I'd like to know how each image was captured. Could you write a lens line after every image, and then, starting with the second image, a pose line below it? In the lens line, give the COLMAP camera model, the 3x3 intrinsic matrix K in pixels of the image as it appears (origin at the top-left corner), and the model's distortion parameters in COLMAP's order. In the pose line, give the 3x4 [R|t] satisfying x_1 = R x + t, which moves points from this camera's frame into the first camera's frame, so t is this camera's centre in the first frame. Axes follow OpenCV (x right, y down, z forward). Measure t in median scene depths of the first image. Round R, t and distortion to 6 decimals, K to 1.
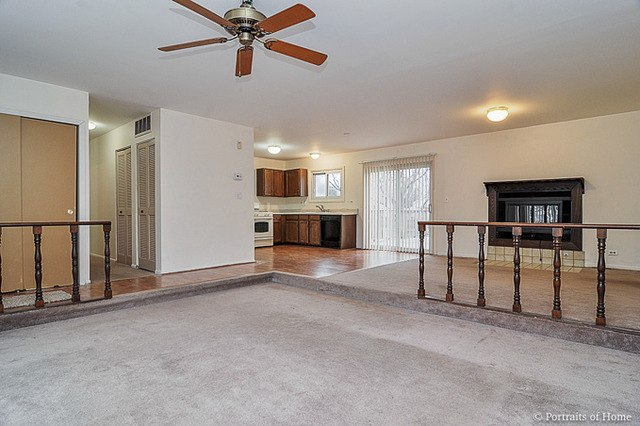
lens RADIAL K [[353.1, 0, 320.0], [0, 353.1, 213.0], [0, 0, 1]] dist [-0.002066, -0.013505]
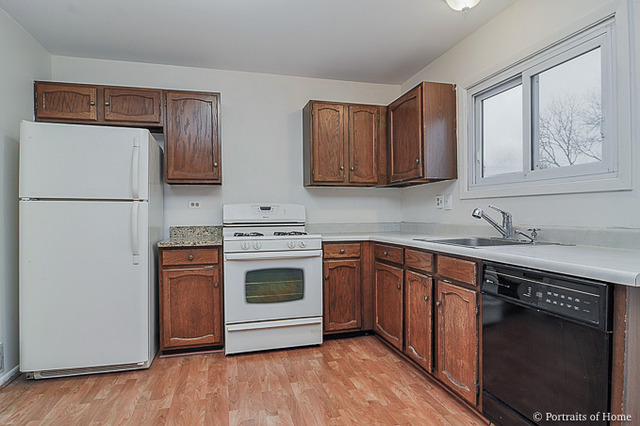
lens RADIAL K [[359.6, 0, 318.9], [0, 359.6, 219.2], [0, 0, 1]] dist [-0.006482, -0.002511]
pose [[0.839217, 0.002753, -0.543790, 0.033270], [0.005509, 0.999893, 0.013563, -0.020238], [0.543769, -0.014378, 0.839112, 0.745852]]
